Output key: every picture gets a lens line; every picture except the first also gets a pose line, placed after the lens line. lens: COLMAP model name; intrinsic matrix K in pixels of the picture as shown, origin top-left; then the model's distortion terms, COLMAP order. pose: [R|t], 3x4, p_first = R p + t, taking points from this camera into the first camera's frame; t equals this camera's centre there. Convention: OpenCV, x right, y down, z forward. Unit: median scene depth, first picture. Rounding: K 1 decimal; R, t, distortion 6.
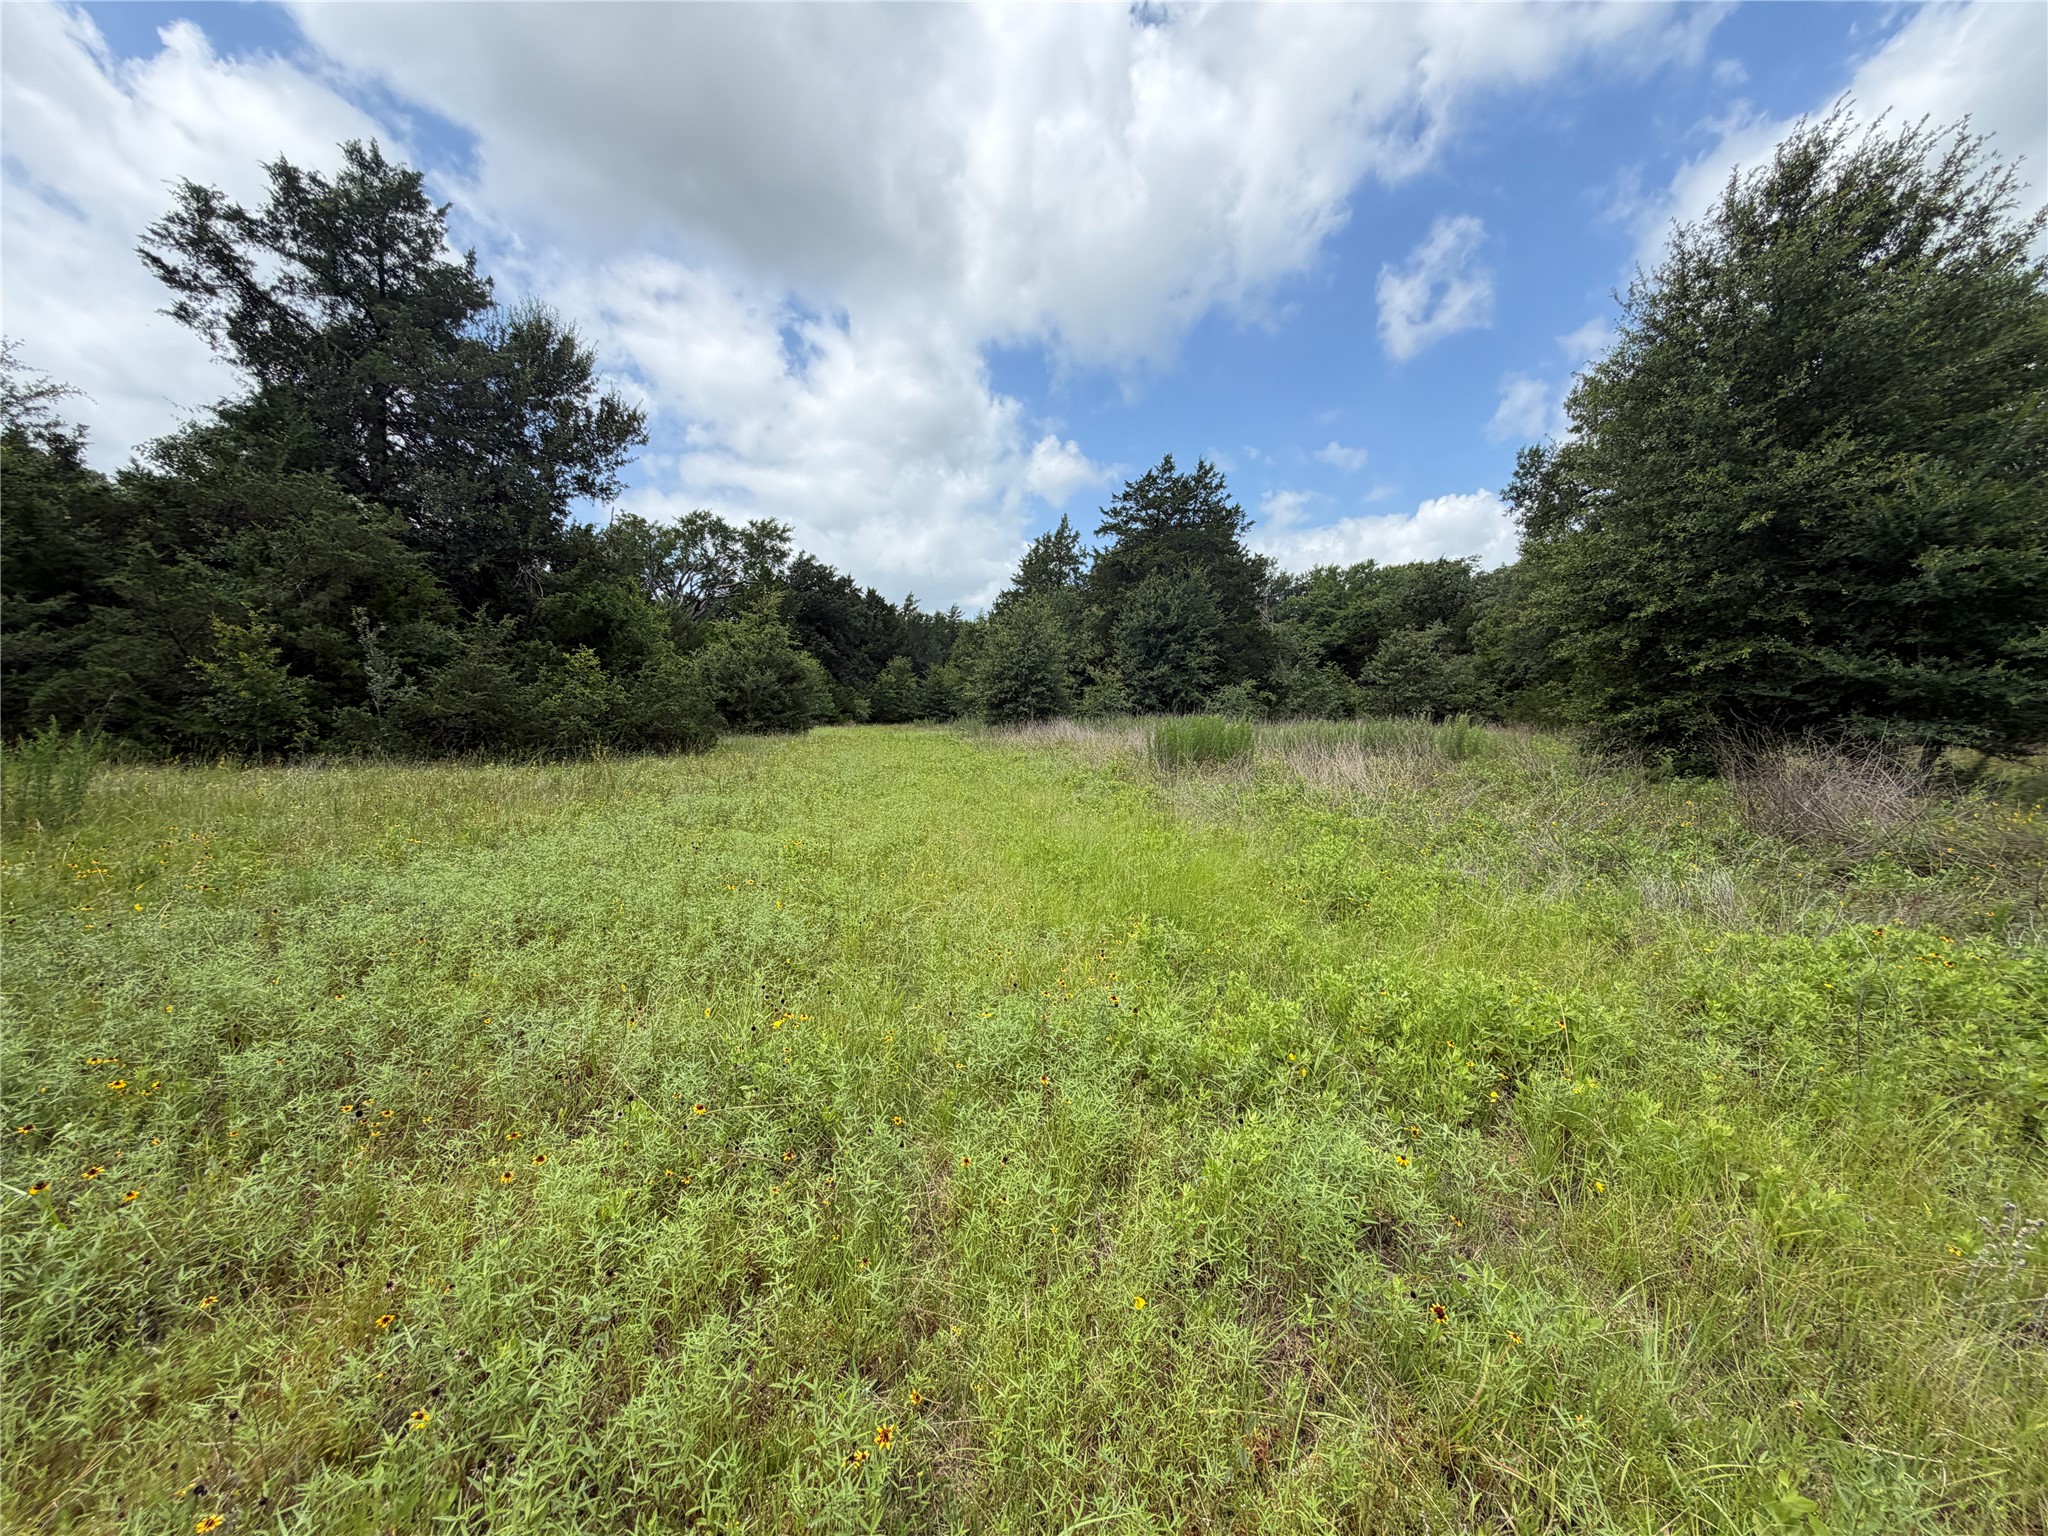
lens RADIAL K [[804.7, 0, 1022.0], [0, 804.7, 768.5], [0, 0, 1]] dist [-0.015942, 0.001133]
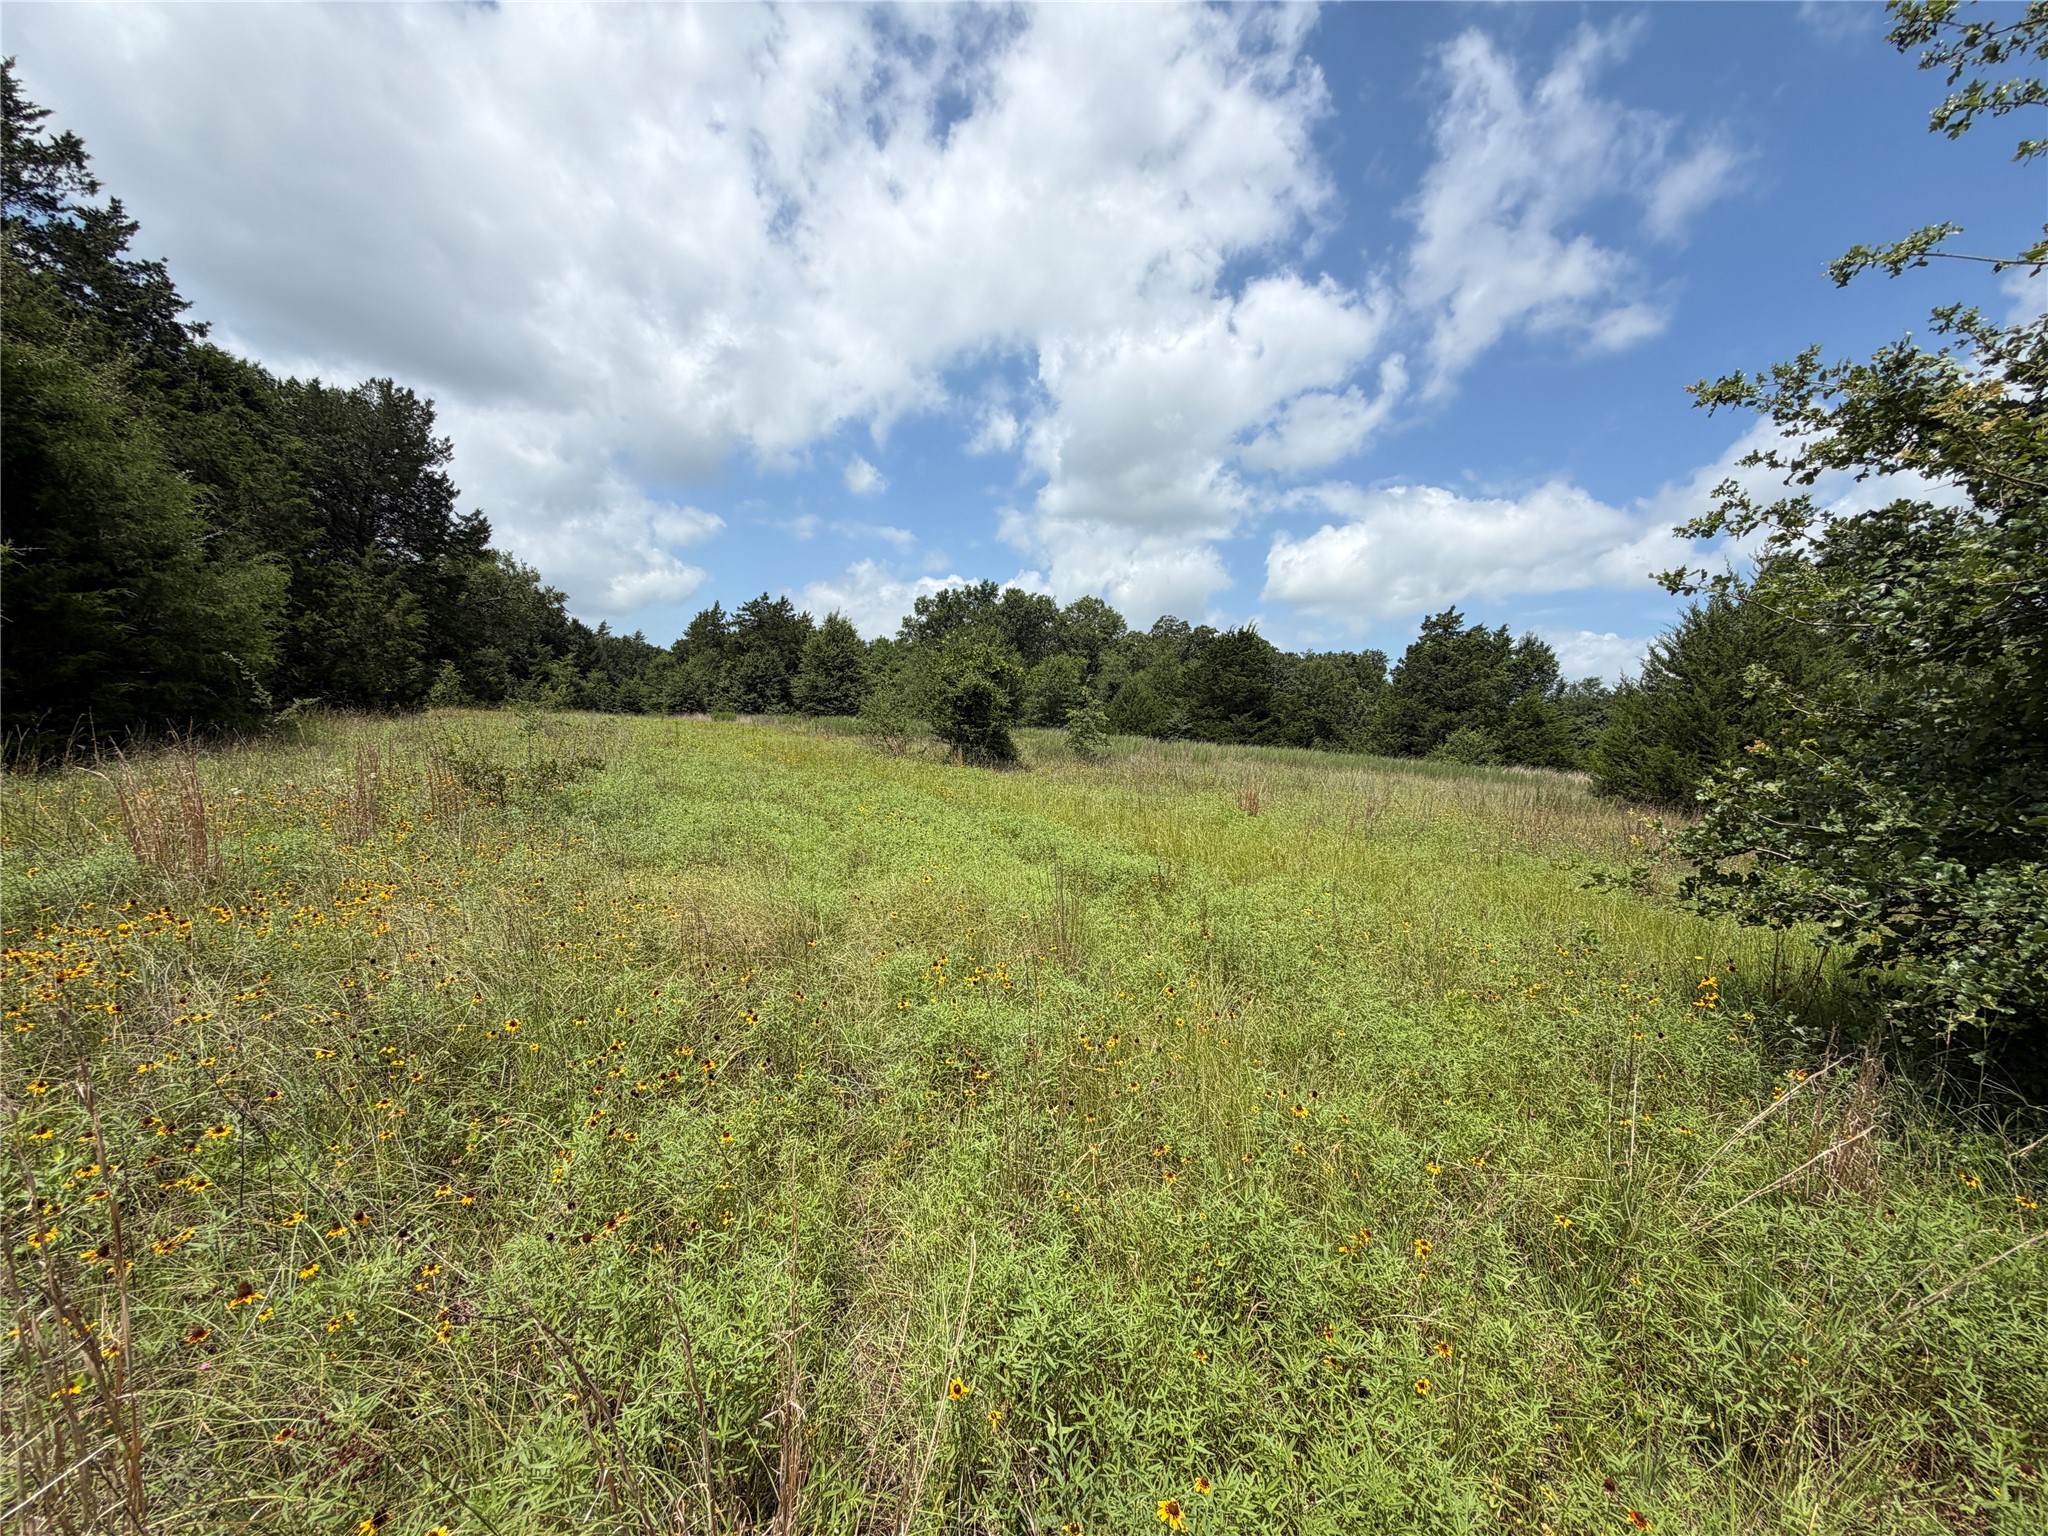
lens RADIAL K [[804.7, 0, 1029.5], [0, 804.7, 769.8], [0, 0, 1]] dist [-0.015942, 0.001133]
pose [[0.923525, 0.030269, 0.382341, 0.030318], [-0.024034, 0.999489, -0.021074, 0.092498], [-0.382783, 0.010273, 0.923781, -1.117496]]
